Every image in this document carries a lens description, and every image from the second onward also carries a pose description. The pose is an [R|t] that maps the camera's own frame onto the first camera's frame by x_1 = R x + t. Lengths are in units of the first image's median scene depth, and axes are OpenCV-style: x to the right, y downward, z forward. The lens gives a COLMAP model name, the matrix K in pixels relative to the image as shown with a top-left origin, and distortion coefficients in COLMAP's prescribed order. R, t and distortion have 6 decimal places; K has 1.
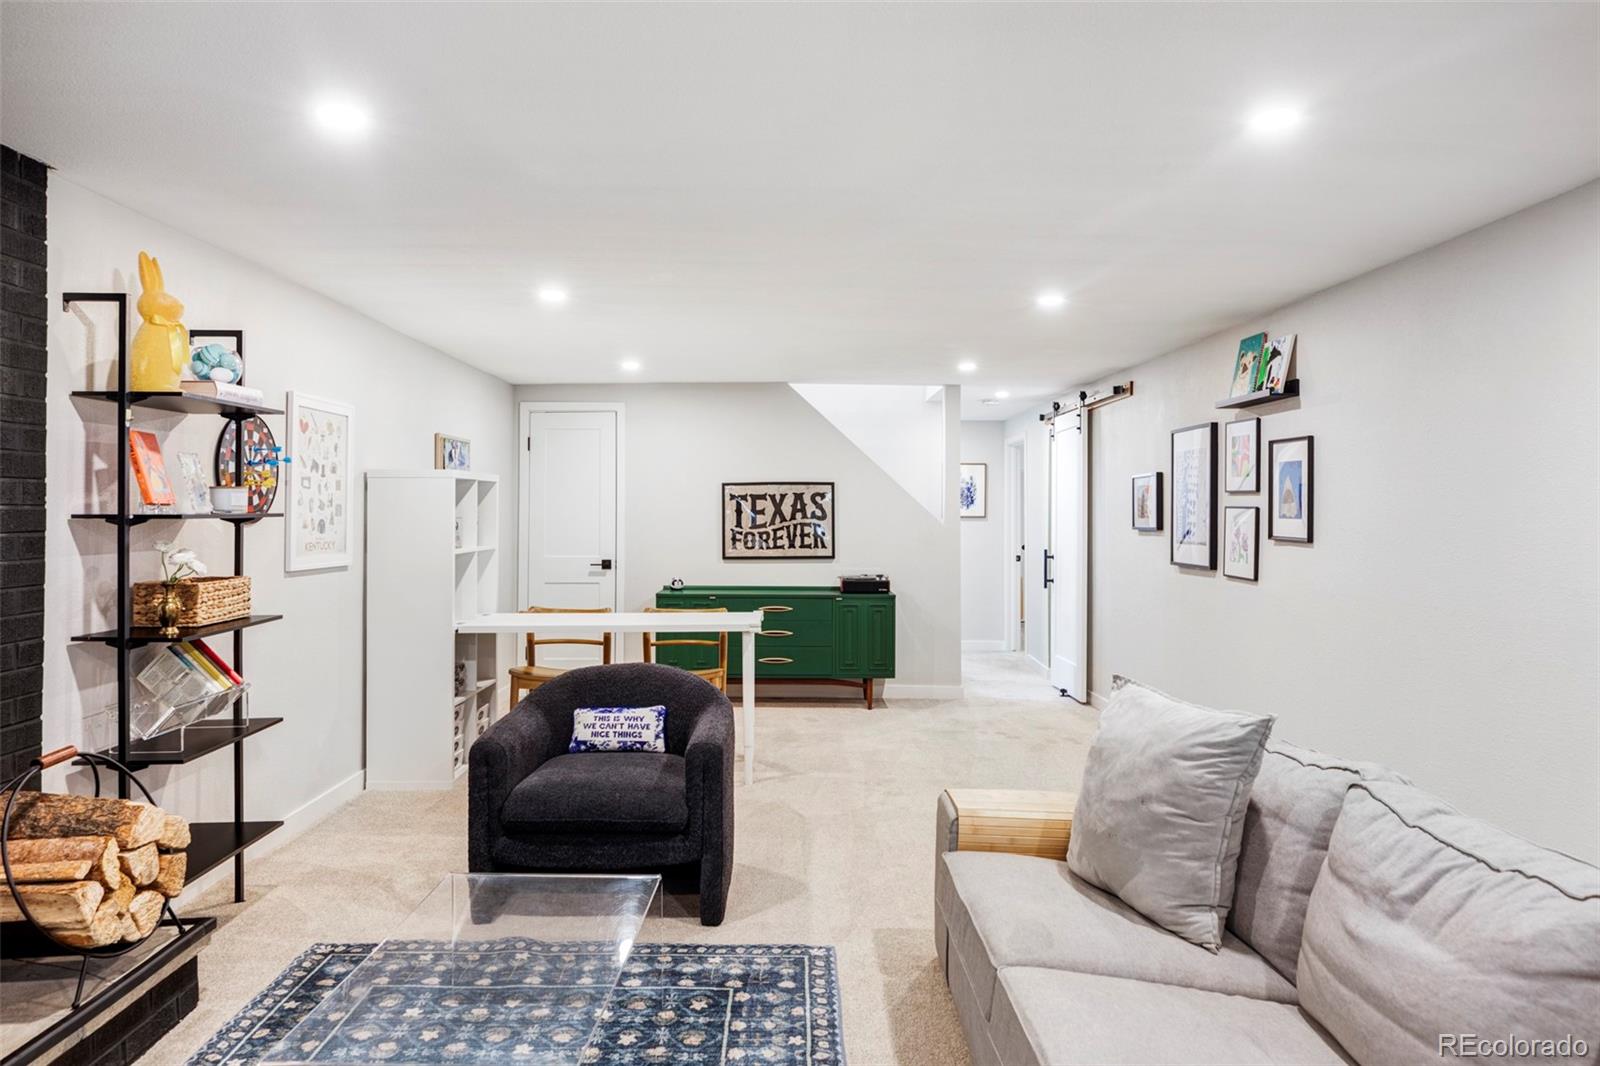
lens RADIAL K [[1038.6, 0, 808.0], [0, 1038.6, 513.4], [0, 0, 1]] dist [0.000092, 0.000063]
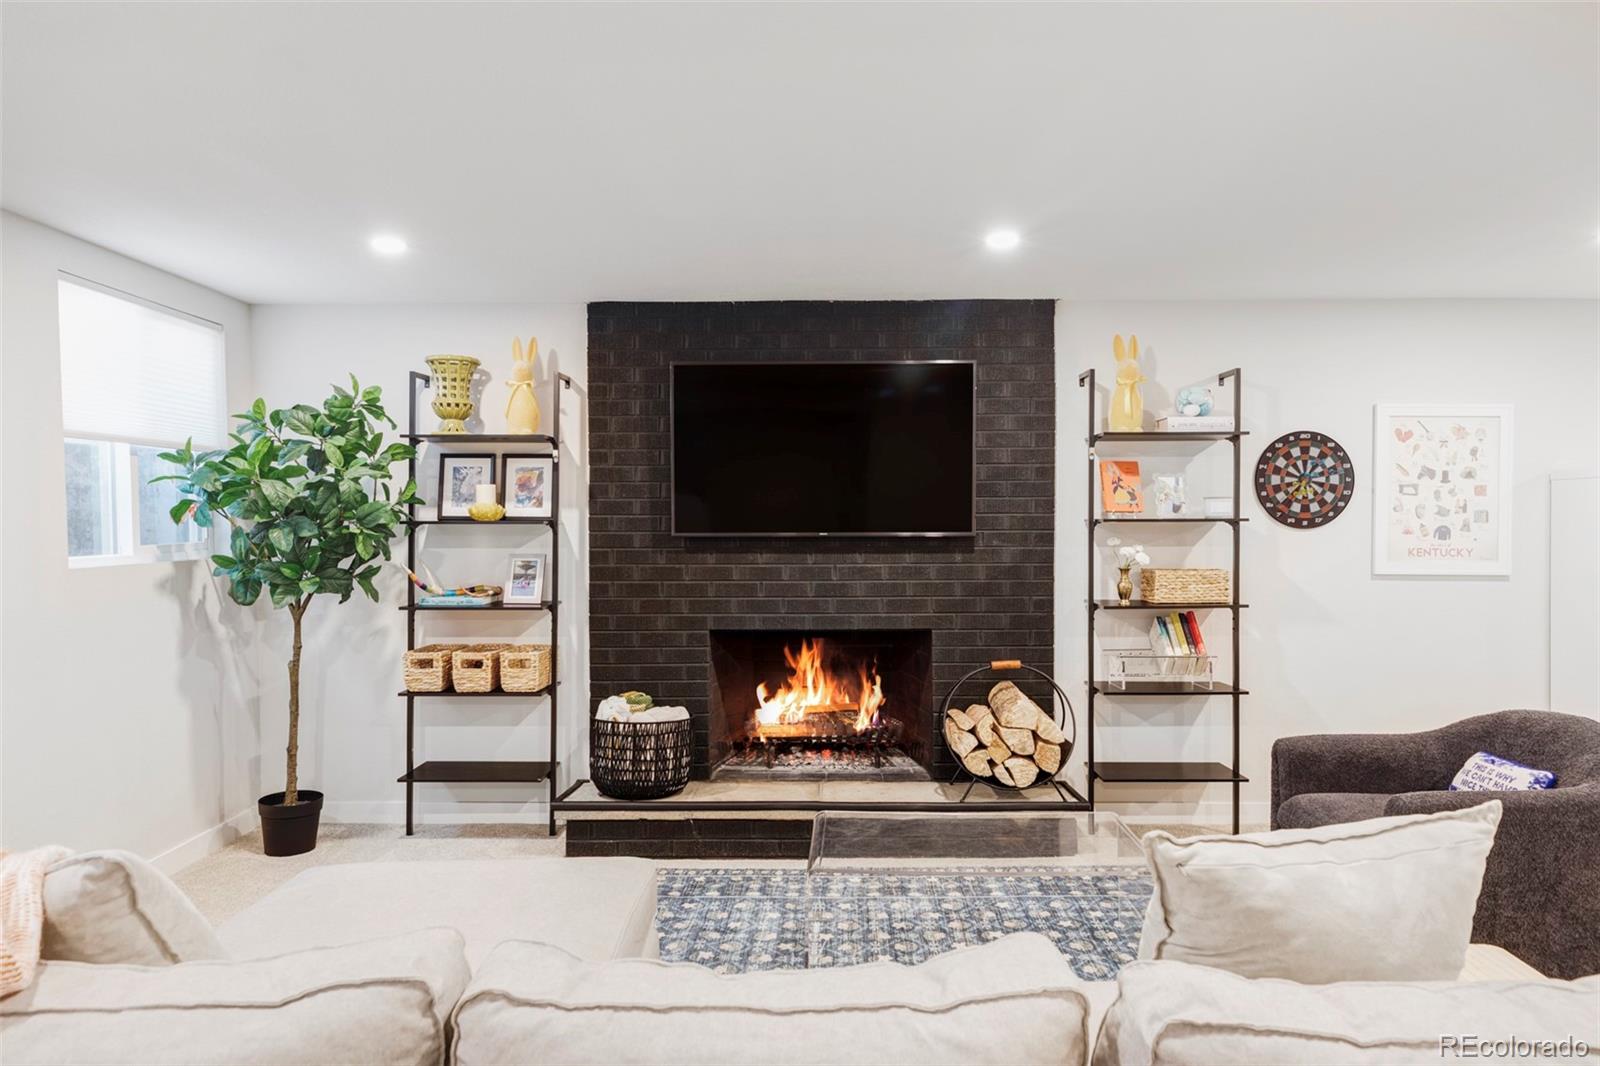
lens RADIAL K [[1038.6, 0, 808.0], [0, 1038.6, 513.4], [0, 0, 1]] dist [0.000092, 0.000063]
pose [[-0.036024, -0.009271, -0.999308, 0.929515], [-0.004138, 0.999950, -0.009128, 0.009479], [0.999342, 0.003807, -0.036061, 0.724388]]
